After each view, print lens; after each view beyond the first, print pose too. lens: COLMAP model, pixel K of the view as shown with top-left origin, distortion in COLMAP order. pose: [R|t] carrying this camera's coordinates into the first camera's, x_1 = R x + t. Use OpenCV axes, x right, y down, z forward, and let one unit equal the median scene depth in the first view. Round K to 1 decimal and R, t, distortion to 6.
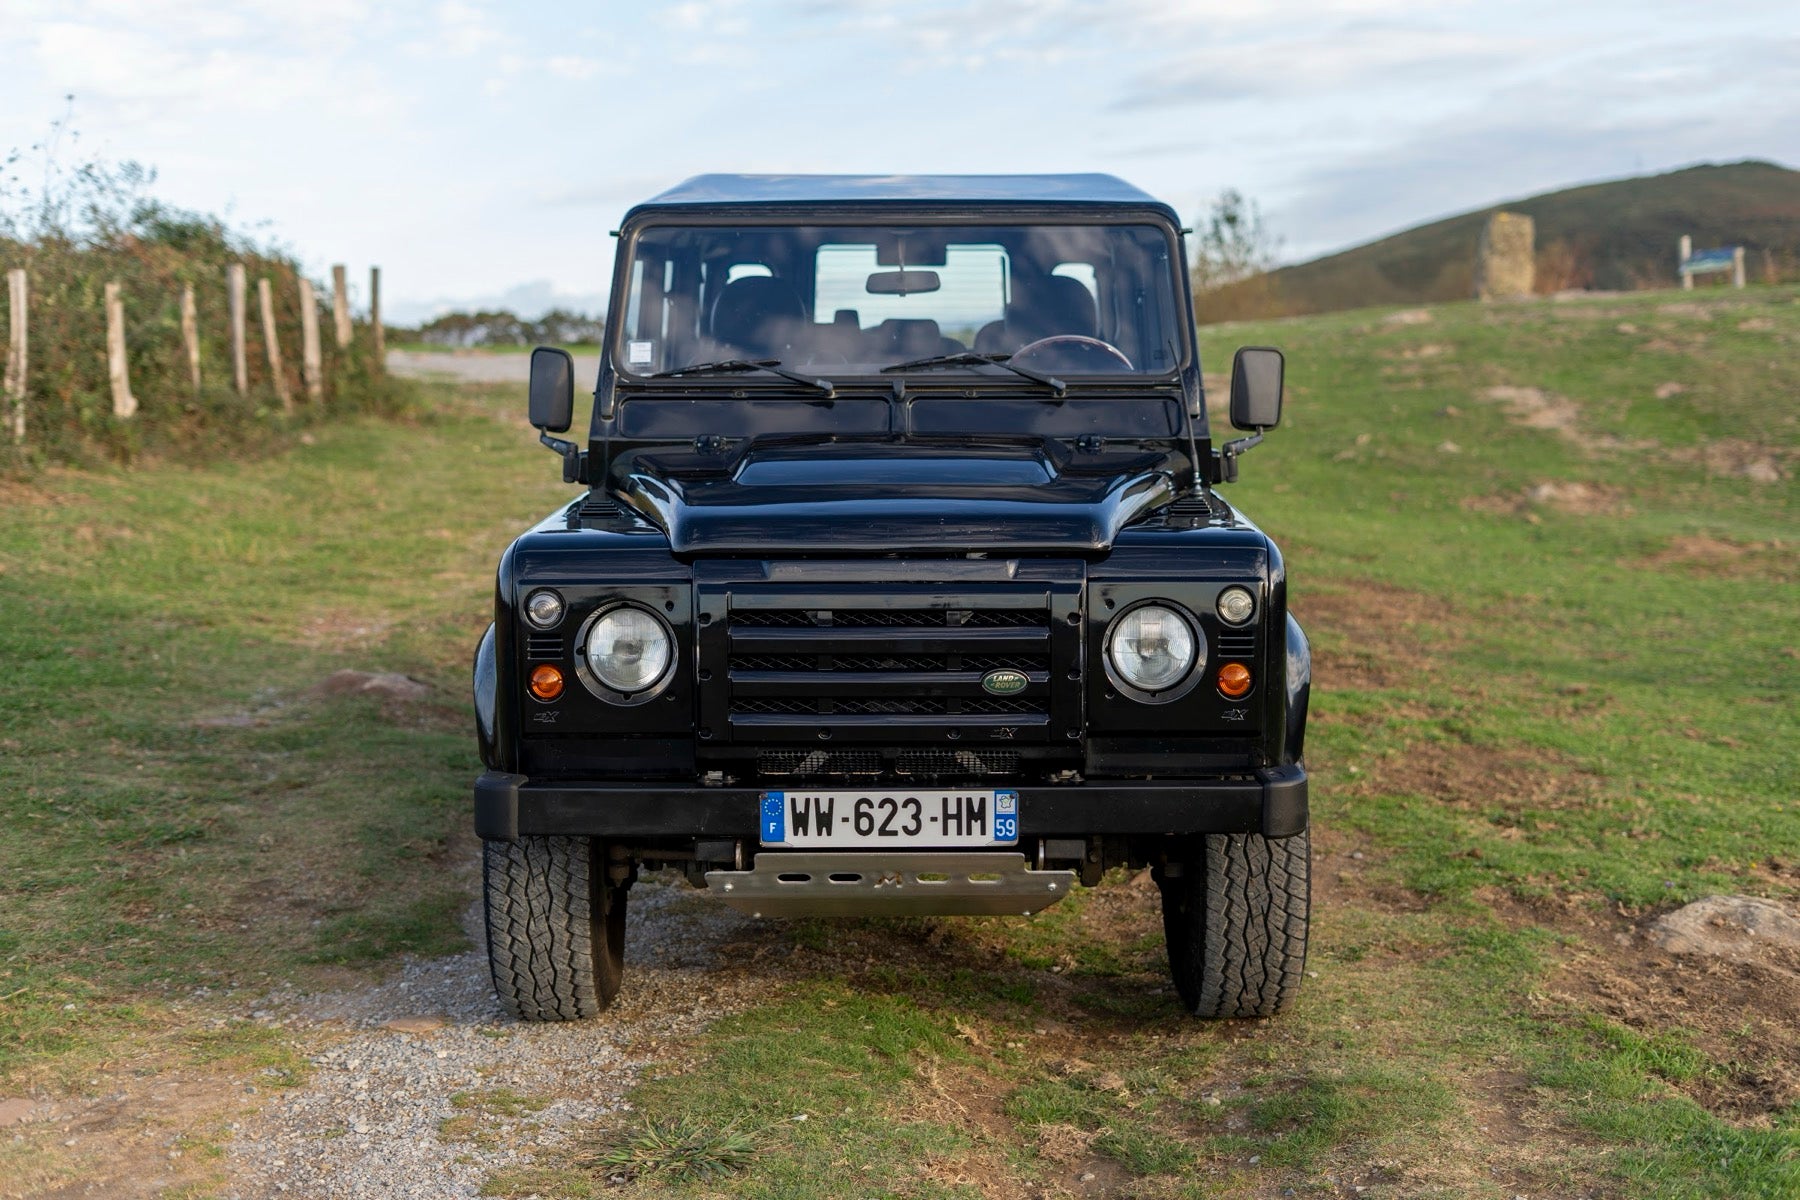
lens RADIAL K [[2582.8, 0, 921.4], [0, 2582.8, 576.2], [0, 0, 1]] dist [0.011814, -0.075165]
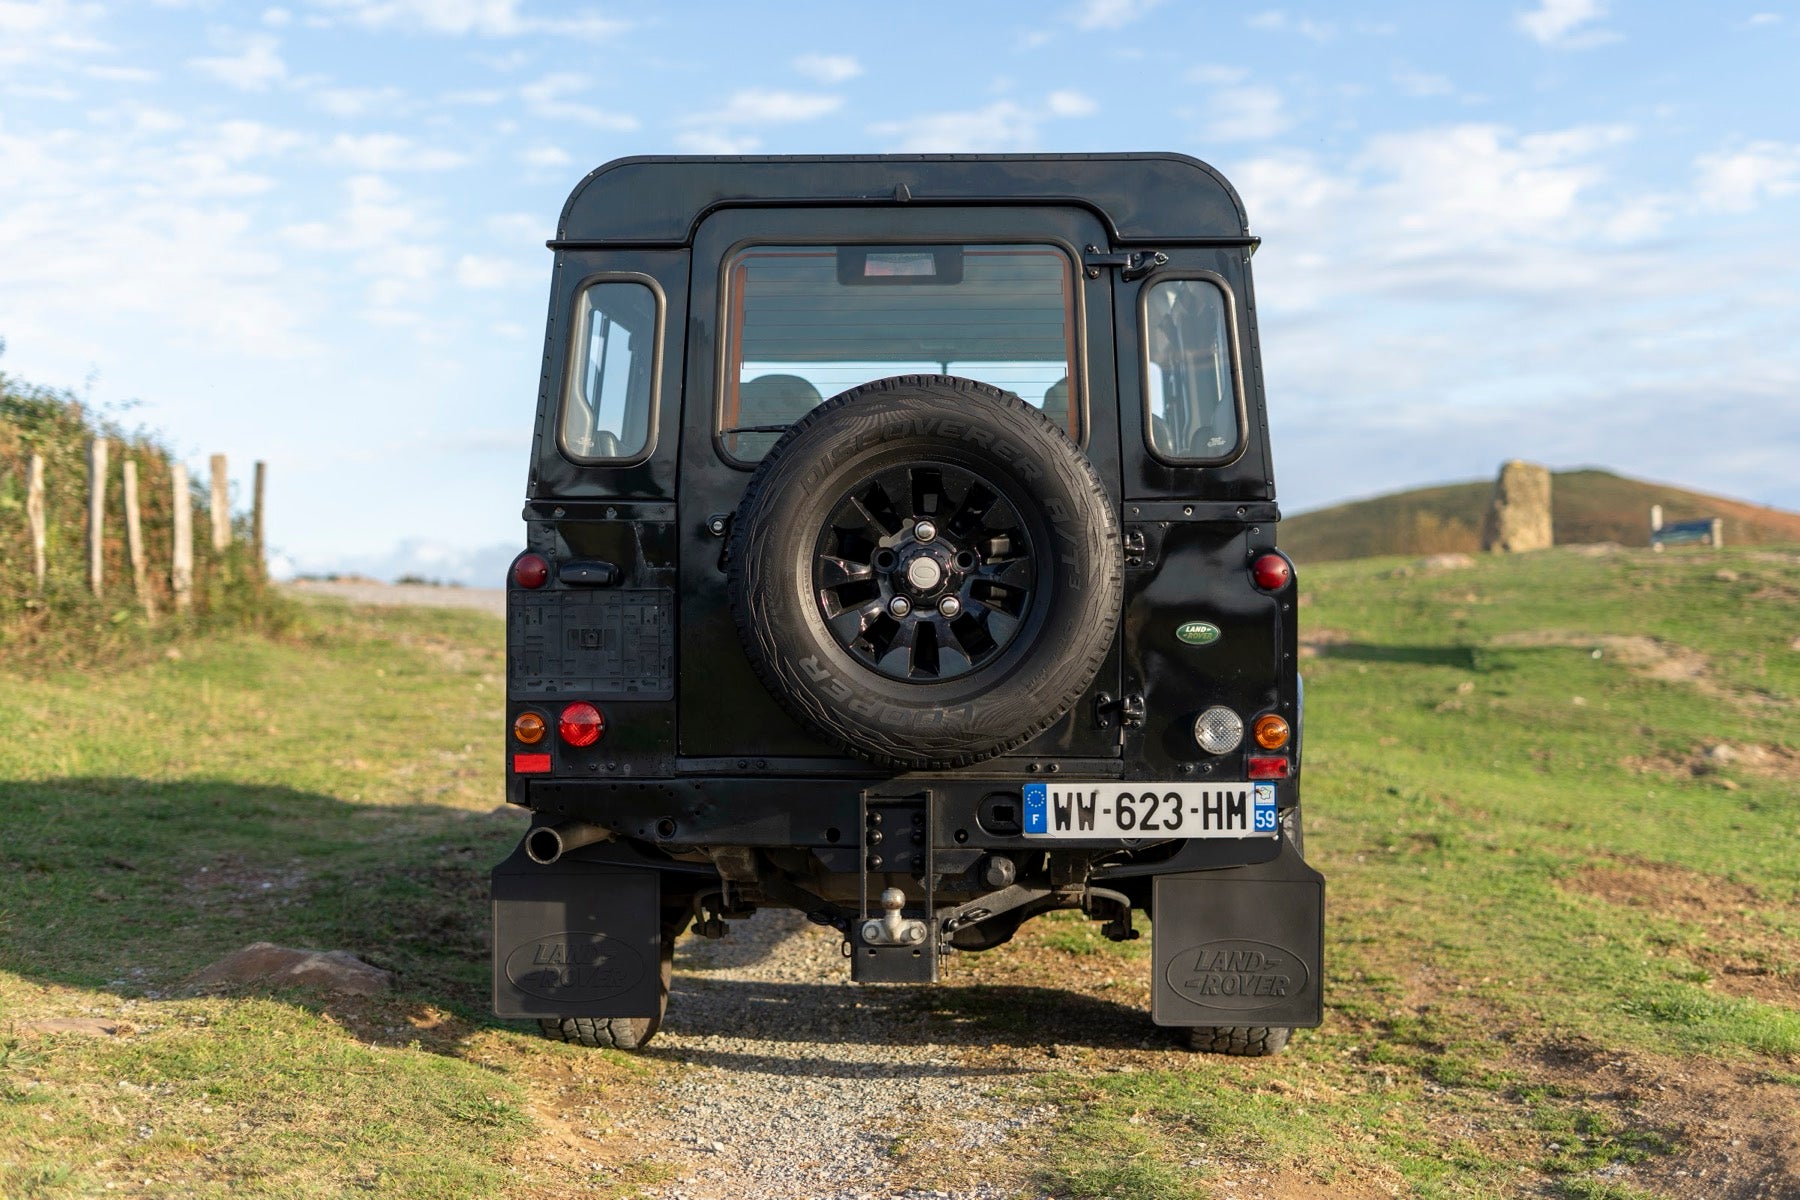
lens RADIAL K [[2655.5, 0, 900.0], [0, 2655.5, 600.0], [0, 0, 1]] dist [-0.012183, 0.089005]
pose [[0.998747, 0.028951, 0.040821, -0.153191], [-0.024883, 0.994986, -0.096874, 0.019107], [-0.043421, 0.095737, 0.994459, 0.546744]]
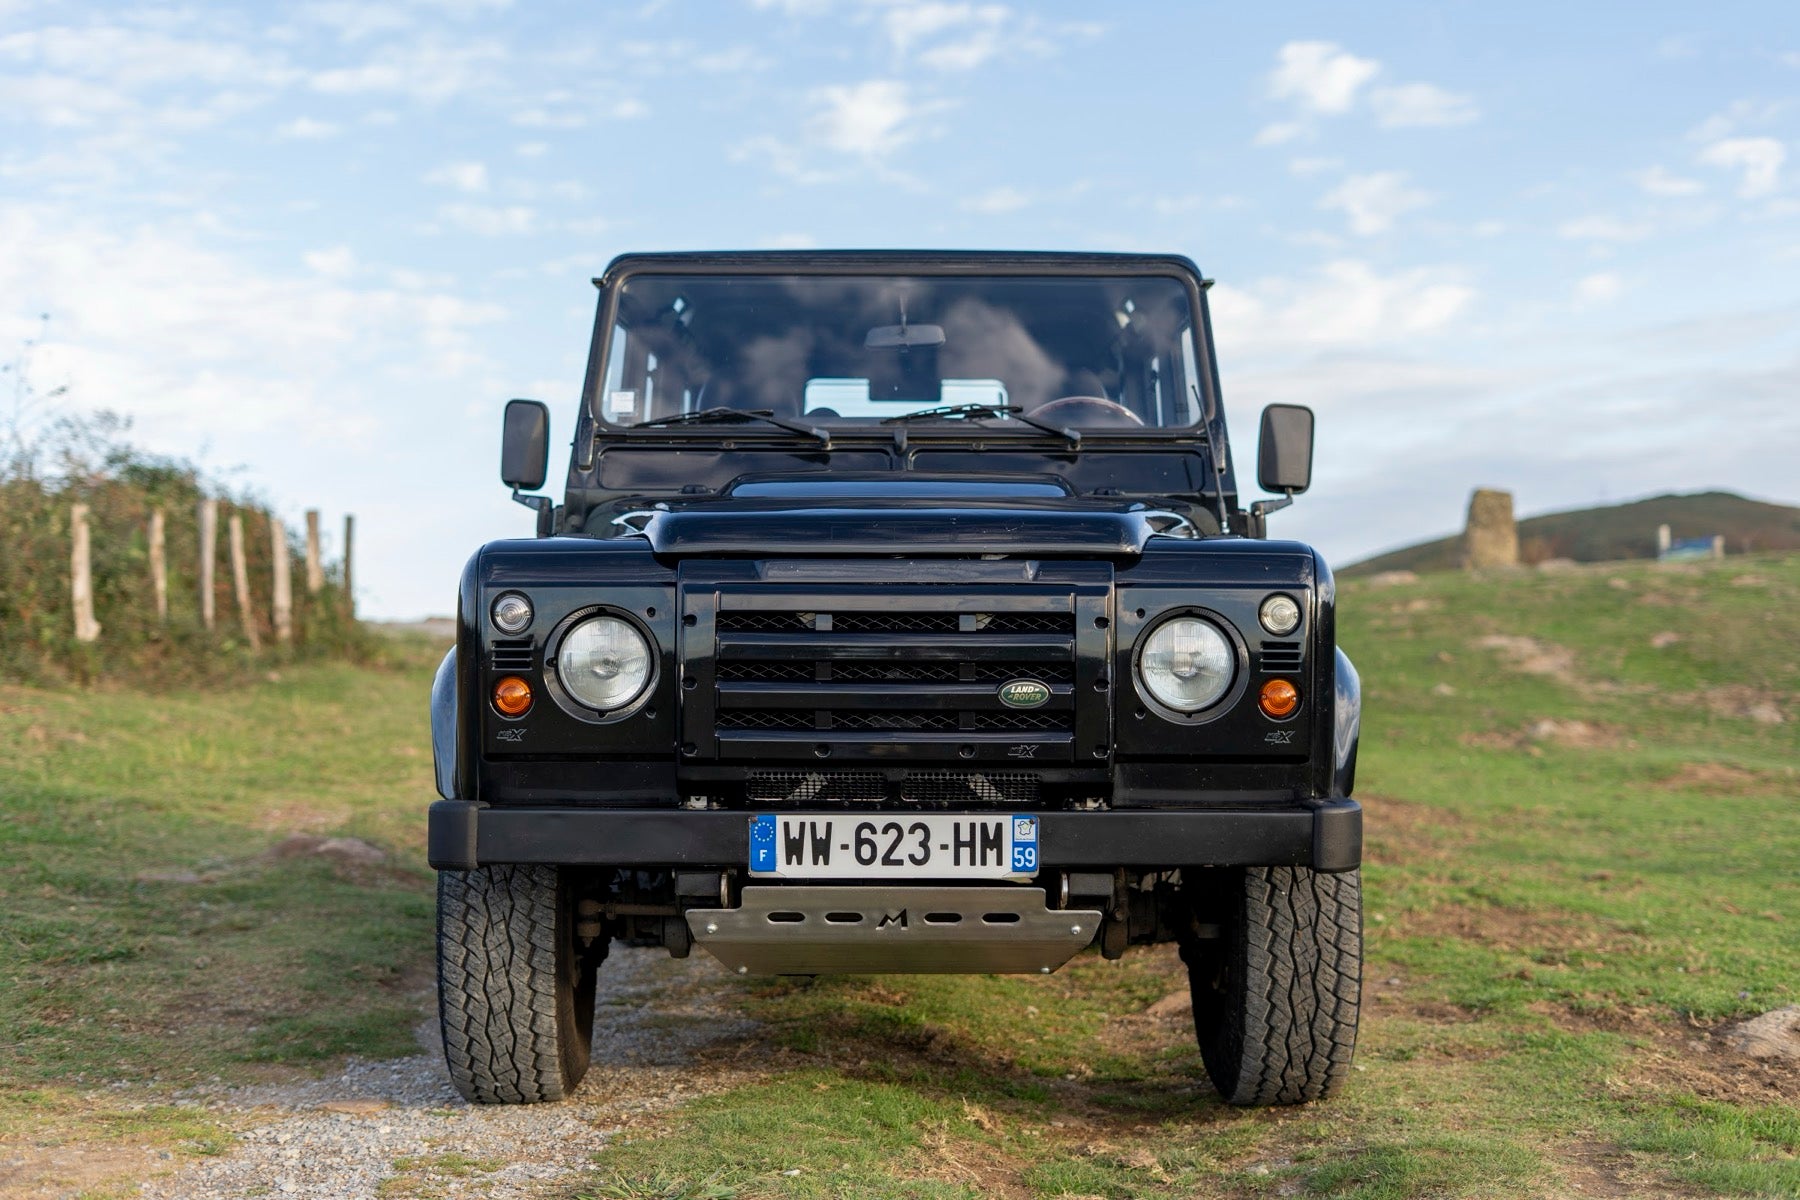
lens RADIAL K [[2587.8, 0, 900.0], [0, 2587.8, 600.0], [0, 0, 1]] dist [0.013263, -0.068871]
pose [[0.999974, 0.007005, 0.001608, -0.009747], [-0.006786, 0.993912, -0.109965, 0.084595], [-0.002369, 0.109951, 0.993934, 0.081707]]
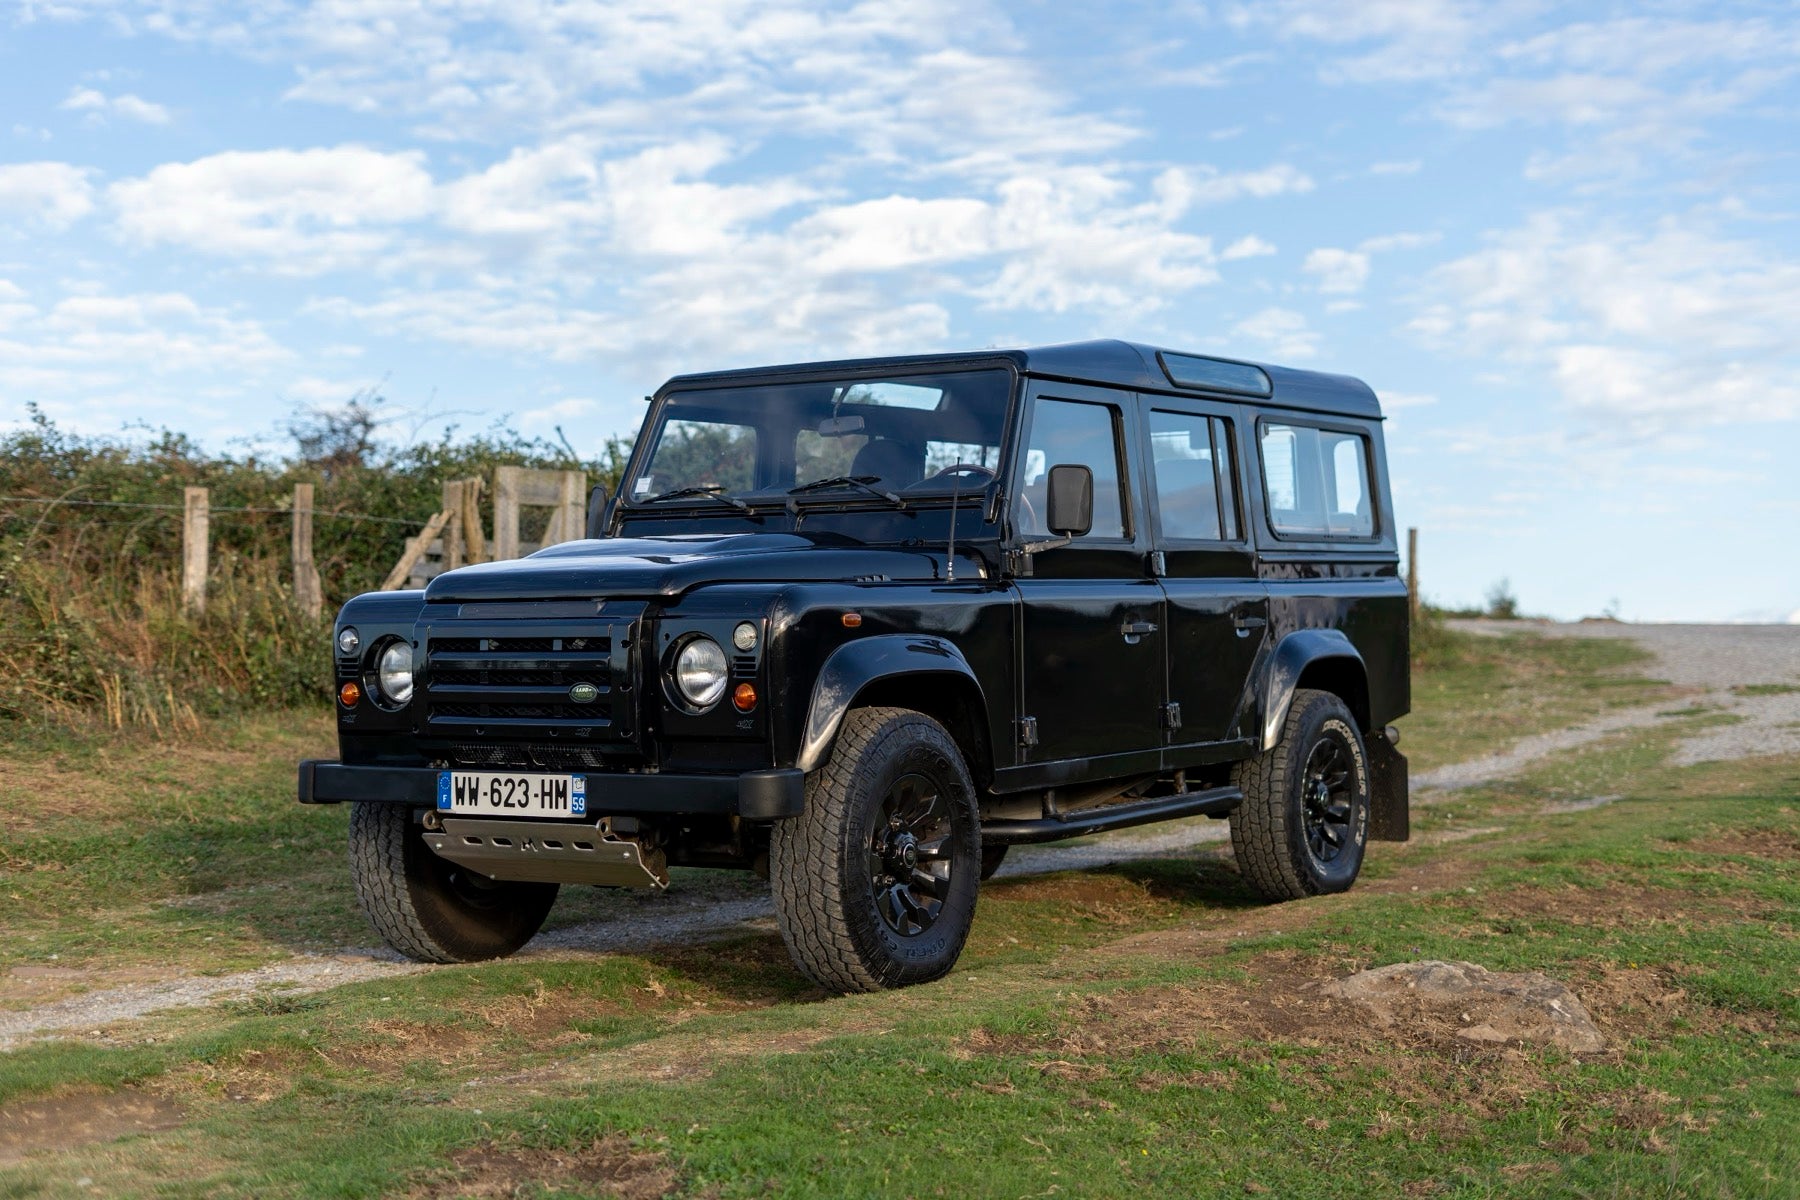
lens RADIAL K [[2655.5, 0, 900.0], [0, 2655.5, 600.0], [0, 0, 1]] dist [-0.012183, 0.089005]
pose [[0.843848, -0.009408, -0.536499, 0.703780], [-0.048596, 0.994398, -0.093872, 0.088884], [0.534377, 0.105286, 0.838663, -0.043223]]
